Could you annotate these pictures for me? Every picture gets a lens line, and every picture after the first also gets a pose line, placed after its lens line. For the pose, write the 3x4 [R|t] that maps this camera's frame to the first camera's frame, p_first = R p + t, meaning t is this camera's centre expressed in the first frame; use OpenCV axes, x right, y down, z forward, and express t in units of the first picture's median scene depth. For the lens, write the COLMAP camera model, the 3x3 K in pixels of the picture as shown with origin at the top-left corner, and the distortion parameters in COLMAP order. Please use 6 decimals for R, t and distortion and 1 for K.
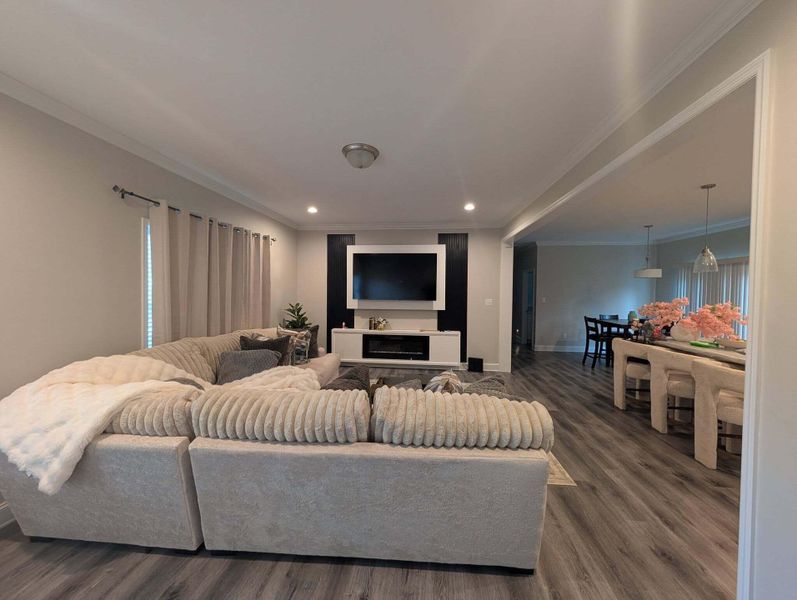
lens RADIAL K [[290.7, 0, 398.3], [0, 290.7, 297.1], [0, 0, 1]] dist [0.000387, 0.000217]
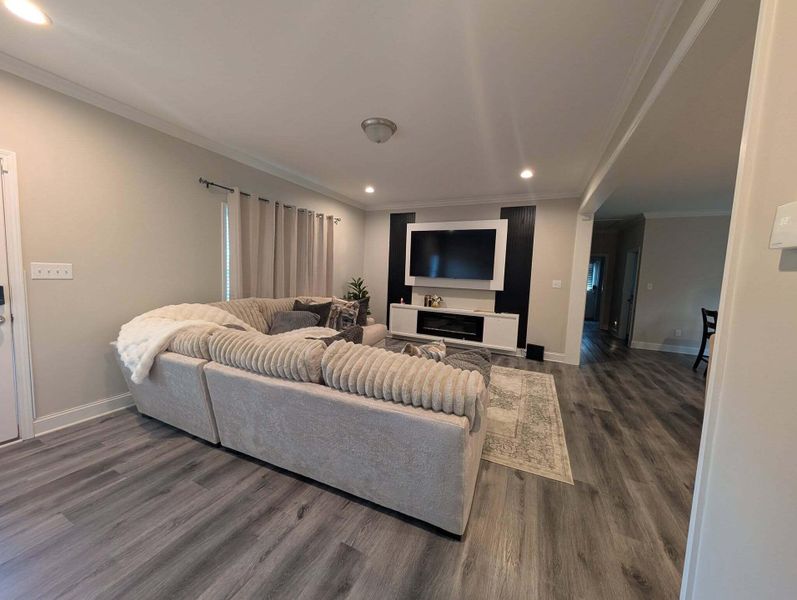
lens RADIAL K [[290.7, 0, 398.3], [0, 290.7, 297.1], [0, 0, 1]] dist [0.000387, 0.000217]
pose [[0.941459, 0.054122, -0.332756, 0.229647], [-0.035851, 0.997505, 0.060810, 0.030647], [0.335217, -0.045320, 0.941050, 0.015493]]
